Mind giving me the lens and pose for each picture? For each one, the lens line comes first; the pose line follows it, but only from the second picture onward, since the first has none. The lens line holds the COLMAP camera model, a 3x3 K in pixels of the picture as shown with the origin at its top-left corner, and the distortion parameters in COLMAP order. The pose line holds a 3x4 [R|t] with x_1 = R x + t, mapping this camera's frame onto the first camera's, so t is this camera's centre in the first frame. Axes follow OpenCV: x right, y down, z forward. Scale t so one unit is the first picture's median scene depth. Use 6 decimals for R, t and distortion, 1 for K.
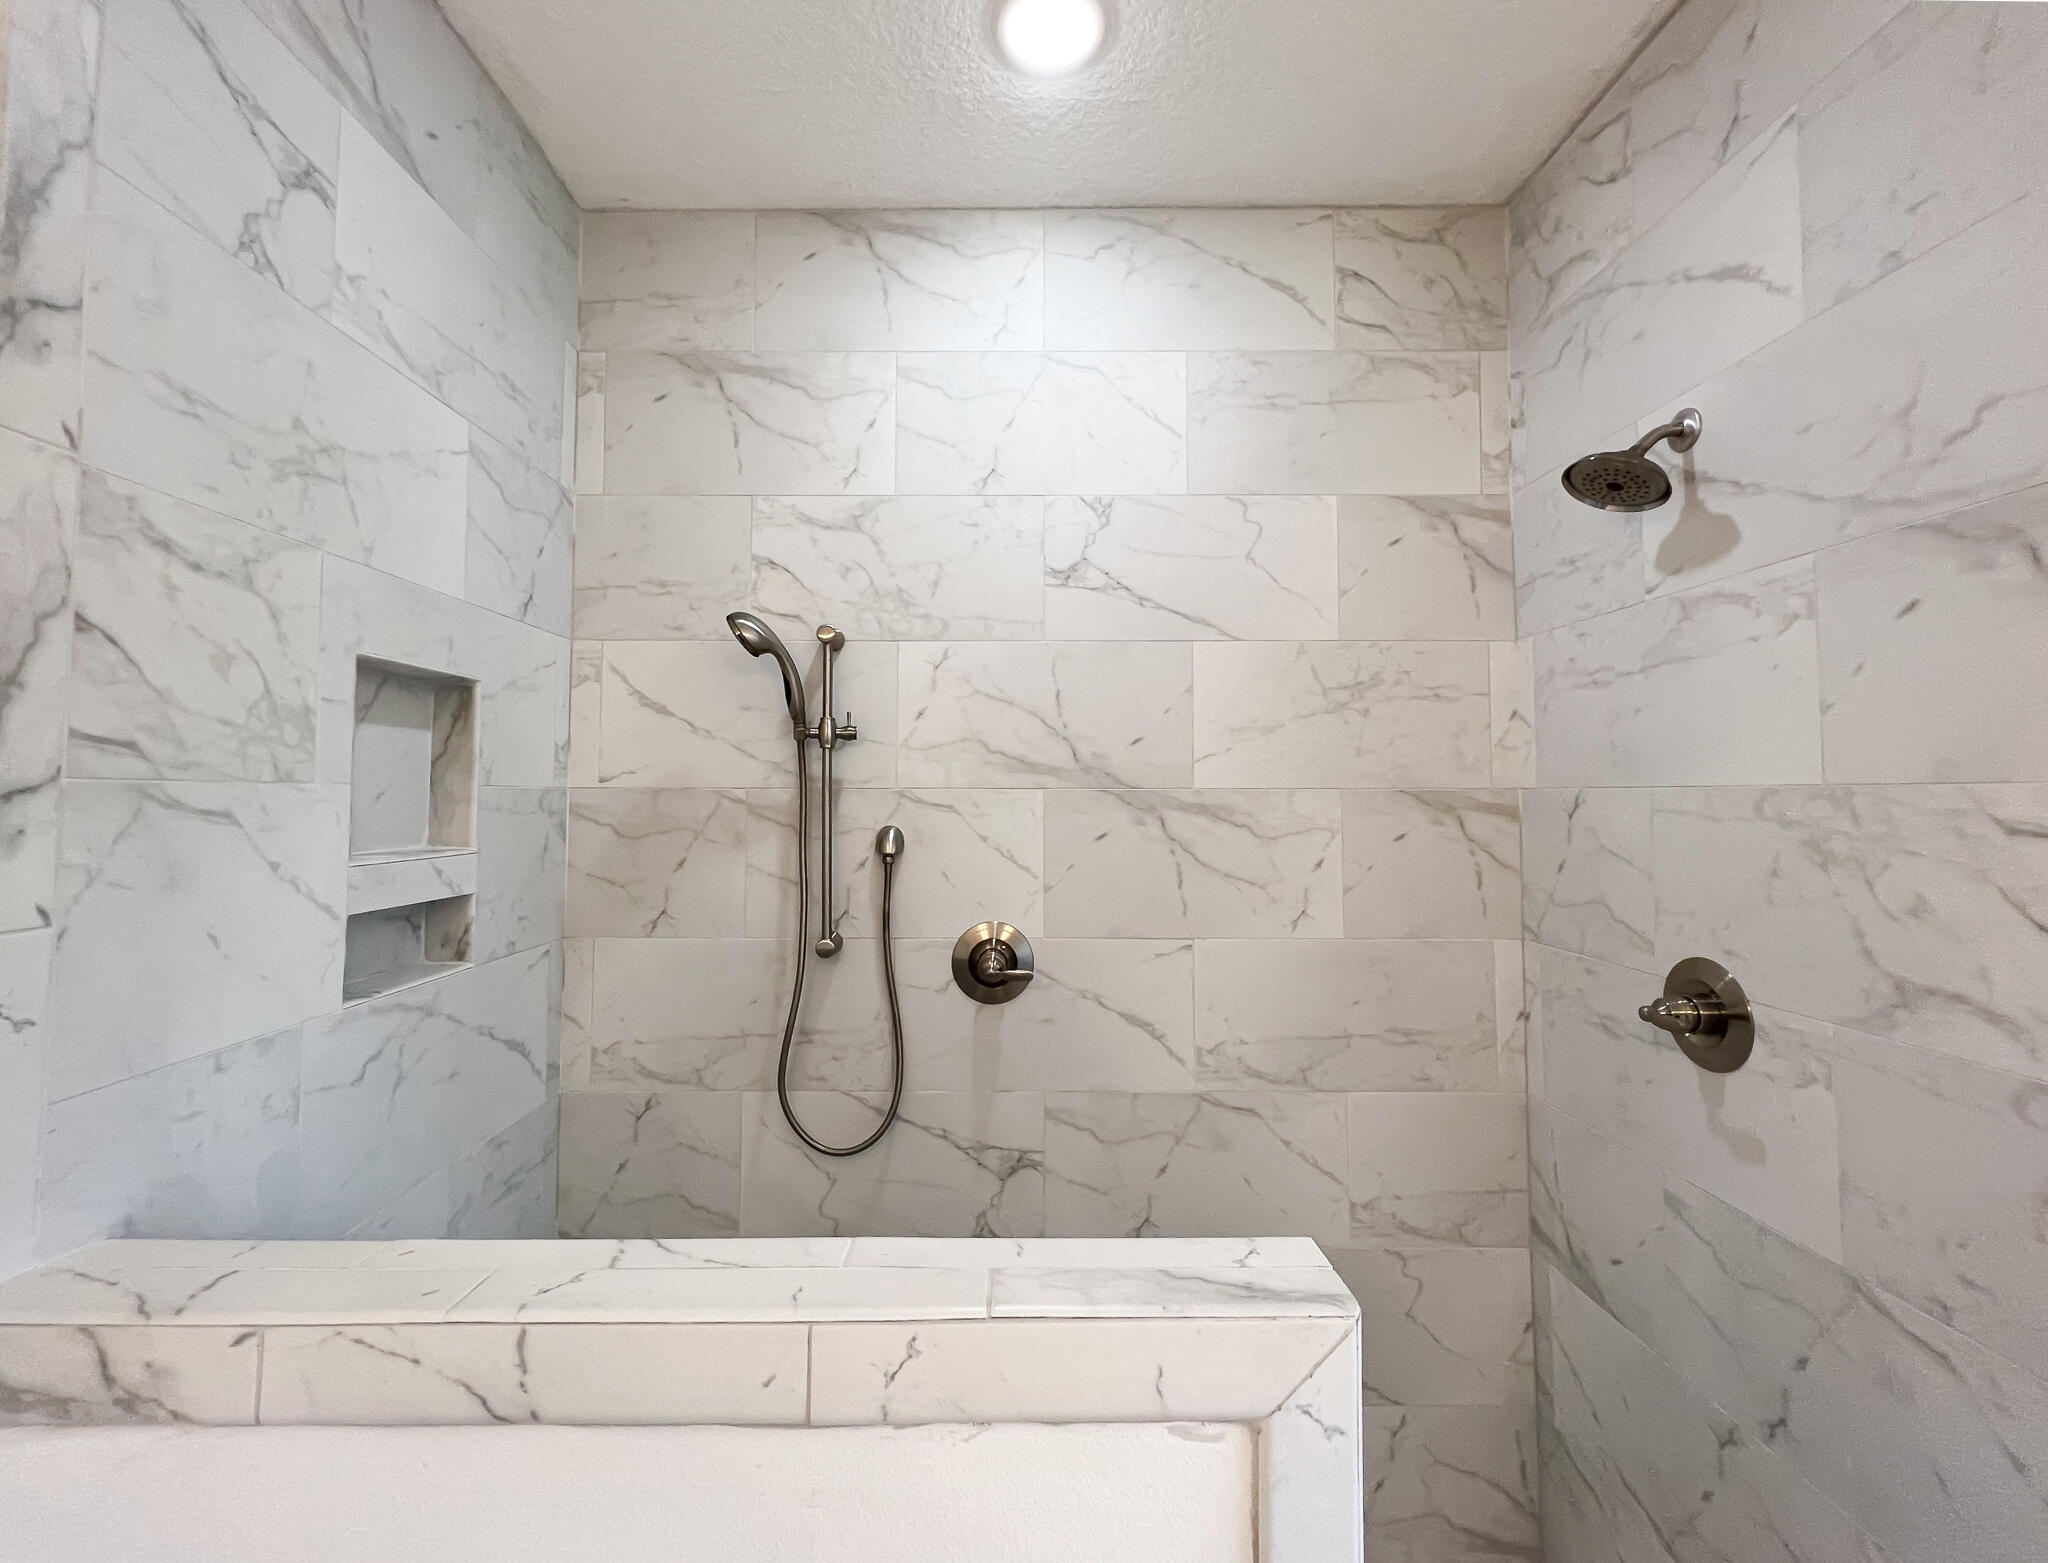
lens RADIAL K [[884.0, 0, 1000.1], [0, 884.0, 756.3], [0, 0, 1]] dist [-0.000485, 0.000997]
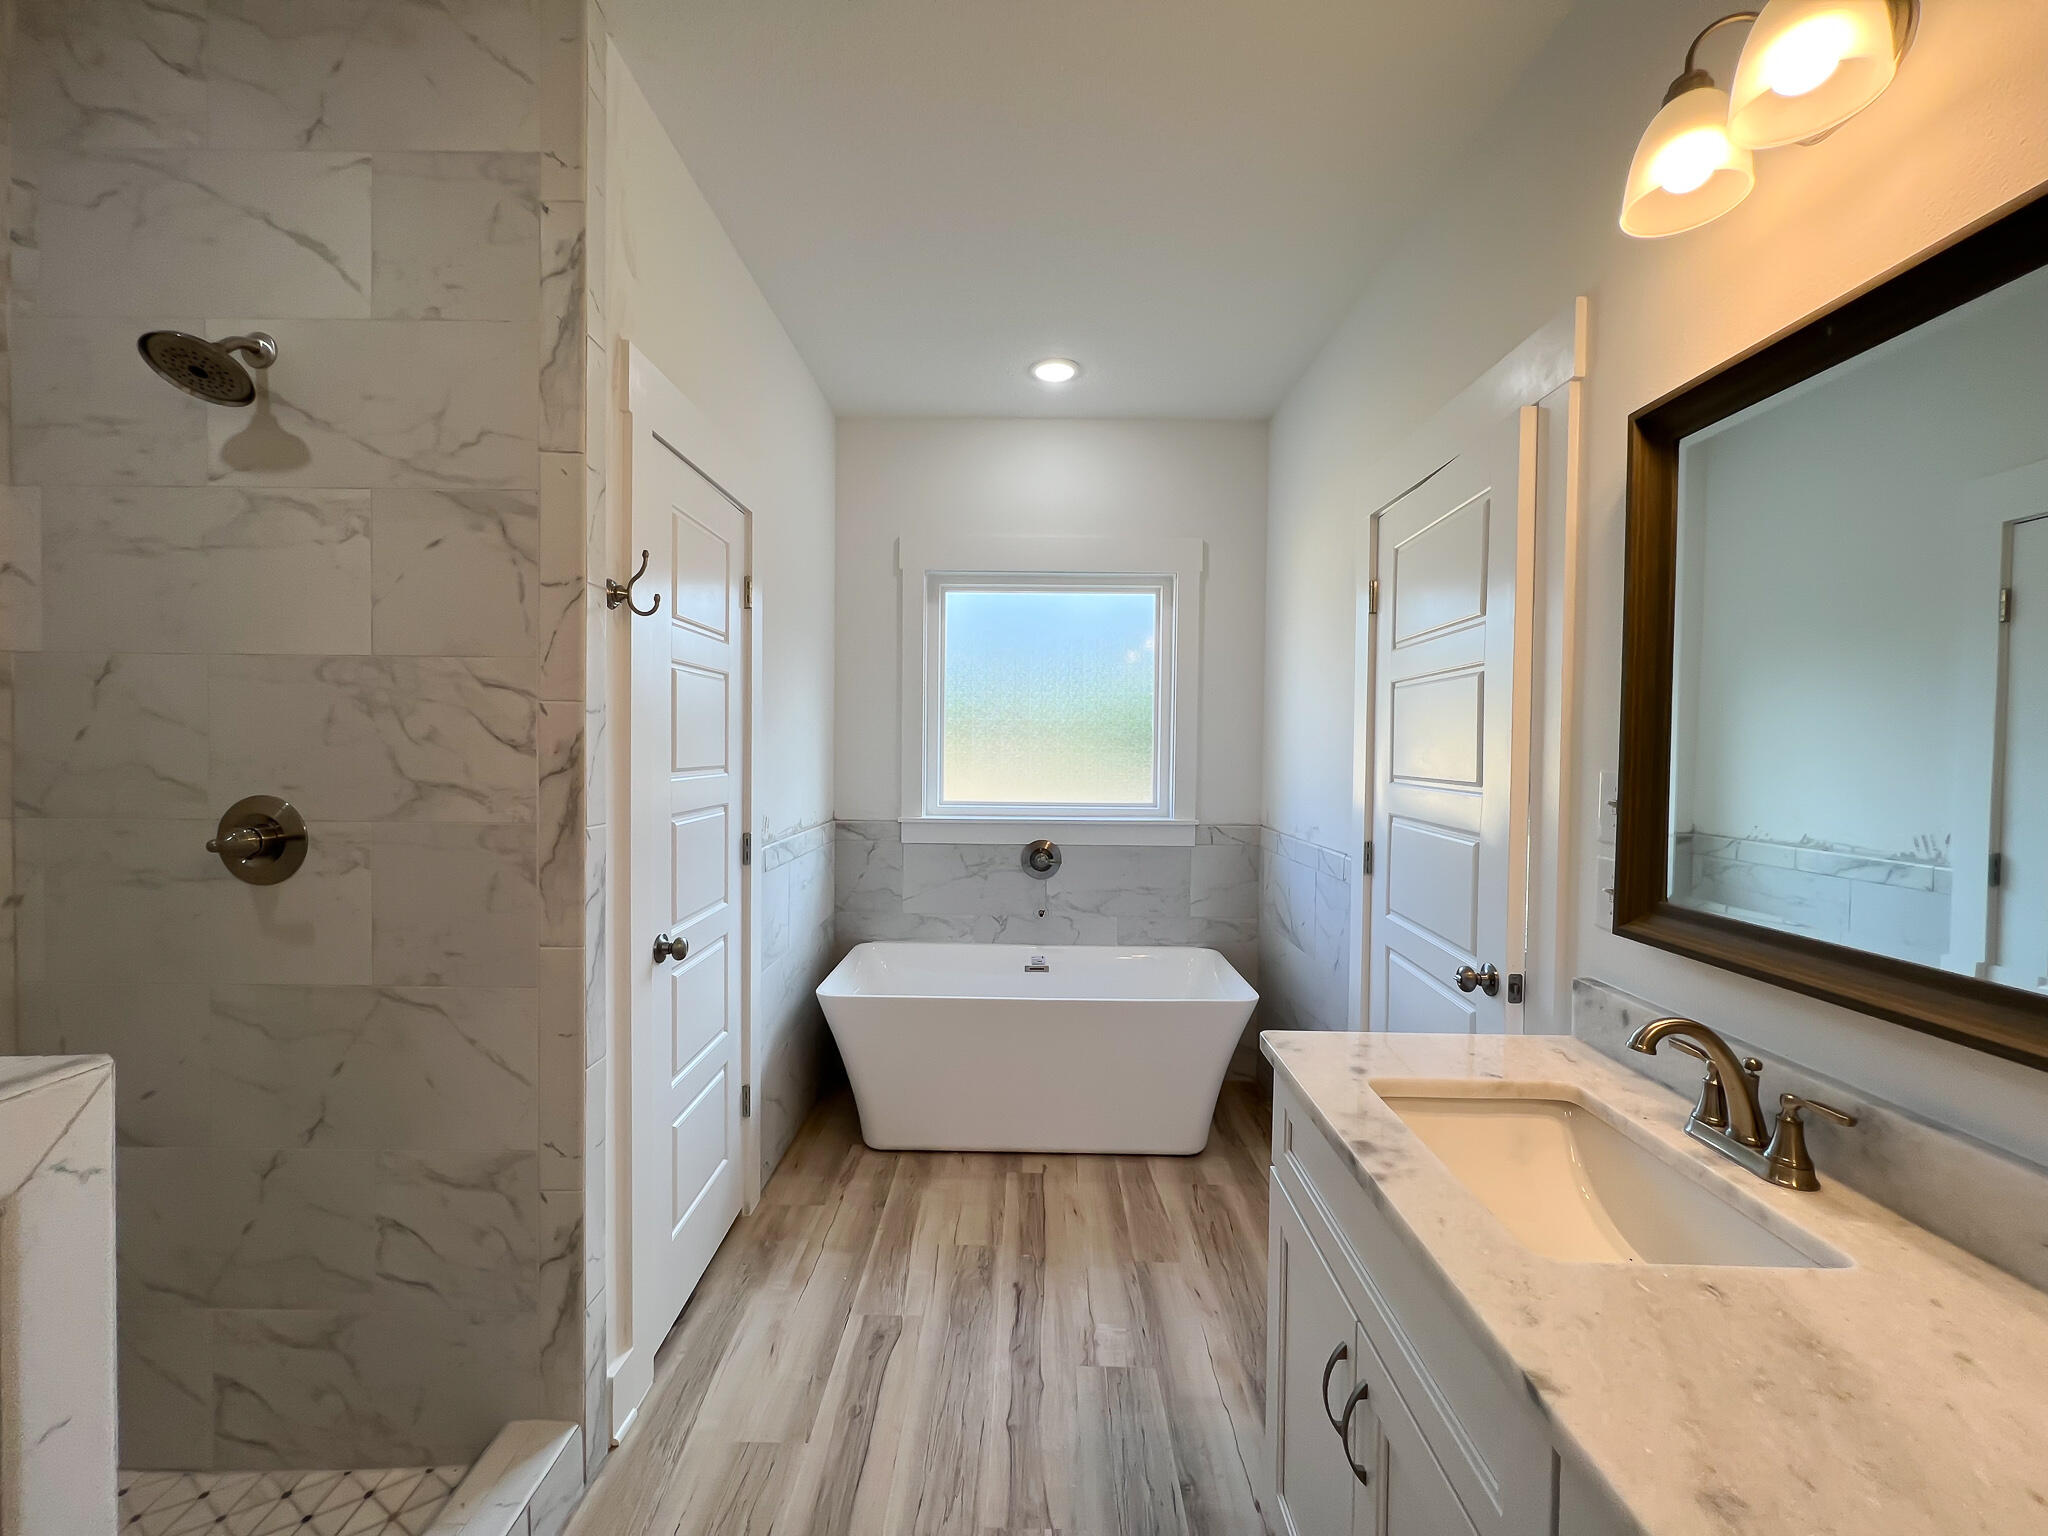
lens RADIAL K [[818.4, 0, 1022.0], [0, 818.4, 767.6], [0, 0, 1]] dist [-0.002115, -0.001144]
pose [[0.011783, -0.023064, 0.999665, -0.327818], [-0.059866, 0.997924, 0.023729, 0.103951], [-0.998137, -0.060125, 0.010378, -0.058655]]
